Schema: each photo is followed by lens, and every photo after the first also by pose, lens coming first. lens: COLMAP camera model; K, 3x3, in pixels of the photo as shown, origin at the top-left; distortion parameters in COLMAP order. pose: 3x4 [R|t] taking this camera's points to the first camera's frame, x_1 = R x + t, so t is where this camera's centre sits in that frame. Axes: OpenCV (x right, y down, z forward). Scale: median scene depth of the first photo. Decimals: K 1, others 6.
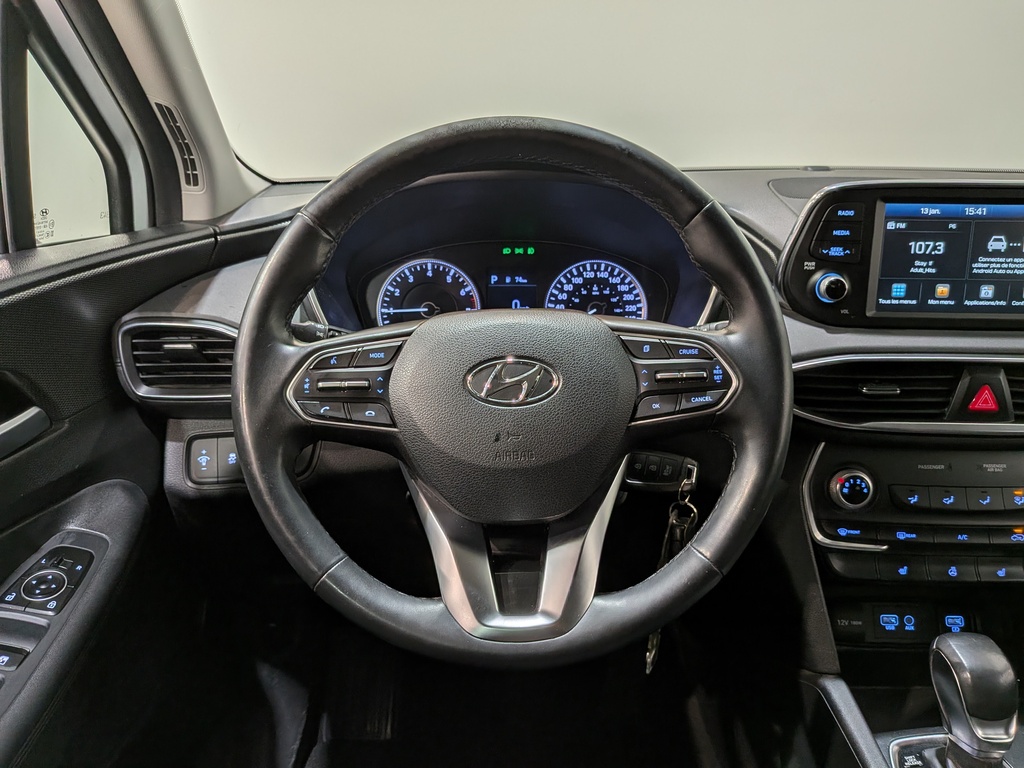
lens RADIAL K [[731.8, 0, 524.9], [0, 731.8, 408.2], [0, 0, 1]] dist [-0.026592, -0.000834]
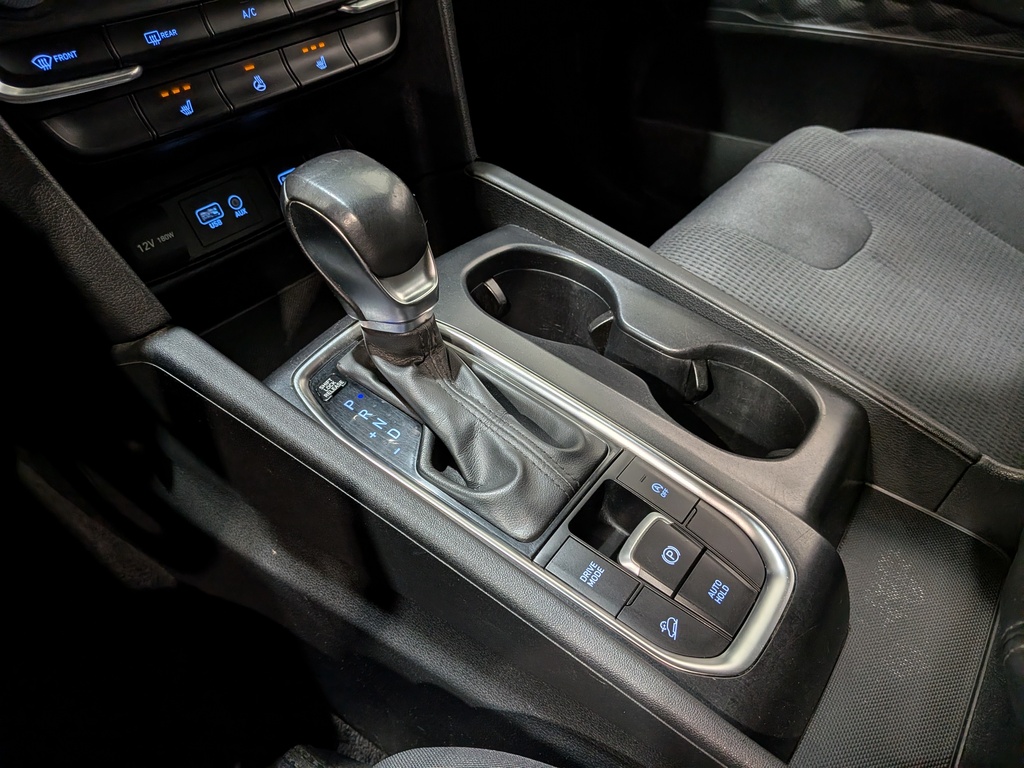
lens RADIAL K [[731.8, 0, 524.9], [0, 731.8, 408.2], [0, 0, 1]] dist [-0.026592, -0.000834]
pose [[0.580683, -0.545143, 0.604671, 0.214118], [0.217293, 0.819556, 0.530200, 0.181269], [-0.784596, -0.176488, 0.594357, 0.434045]]
